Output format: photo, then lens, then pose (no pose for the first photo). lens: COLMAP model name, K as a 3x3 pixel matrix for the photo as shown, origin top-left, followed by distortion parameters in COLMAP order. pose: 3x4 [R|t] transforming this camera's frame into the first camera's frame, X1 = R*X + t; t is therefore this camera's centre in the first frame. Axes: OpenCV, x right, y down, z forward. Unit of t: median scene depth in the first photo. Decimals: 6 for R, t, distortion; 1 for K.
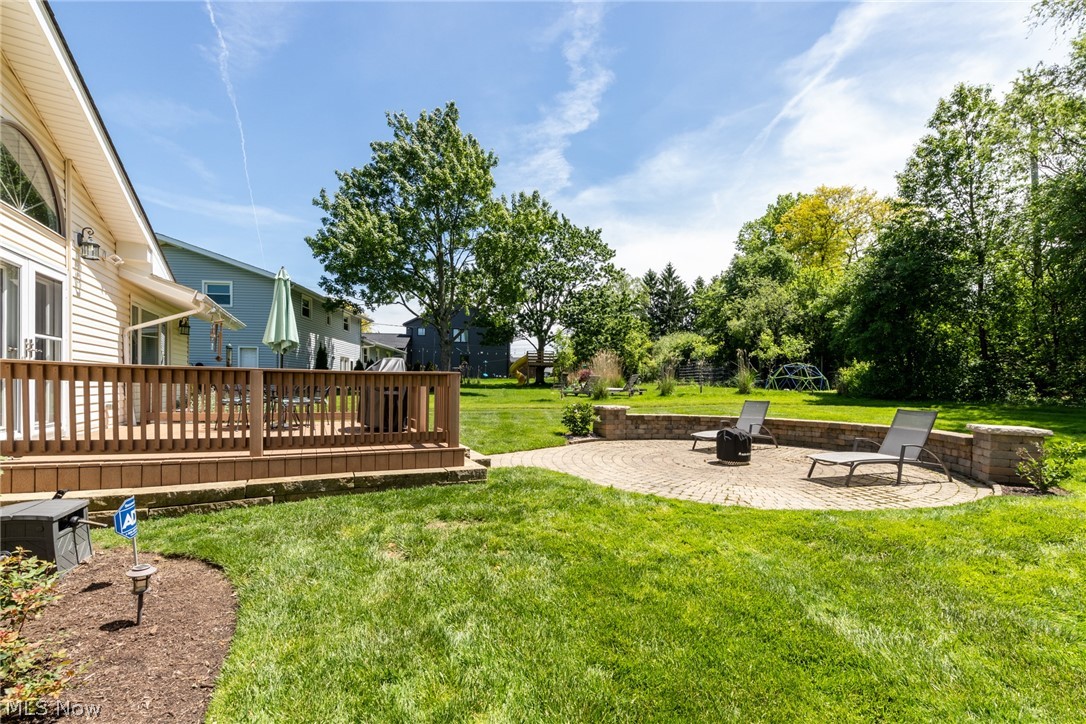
lens RADIAL K [[483.9, 0, 543.0], [0, 483.9, 362.0], [0, 0, 1]] dist [0.020826, -0.000538]
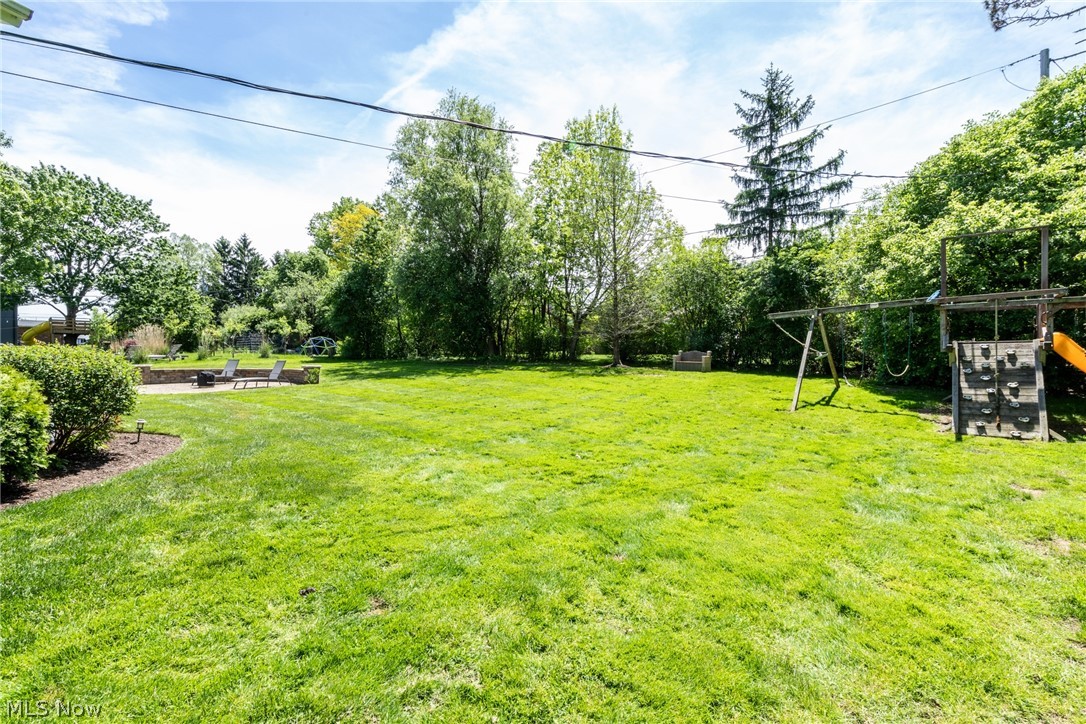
lens RADIAL K [[483.9, 0, 543.0], [0, 483.9, 362.0], [0, 0, 1]] dist [0.020826, -0.000538]
pose [[0.721999, -0.021871, 0.691548, -0.007299], [-0.024945, 0.998028, 0.057607, -0.015140], [-0.691444, -0.058842, 0.720030, -0.344144]]
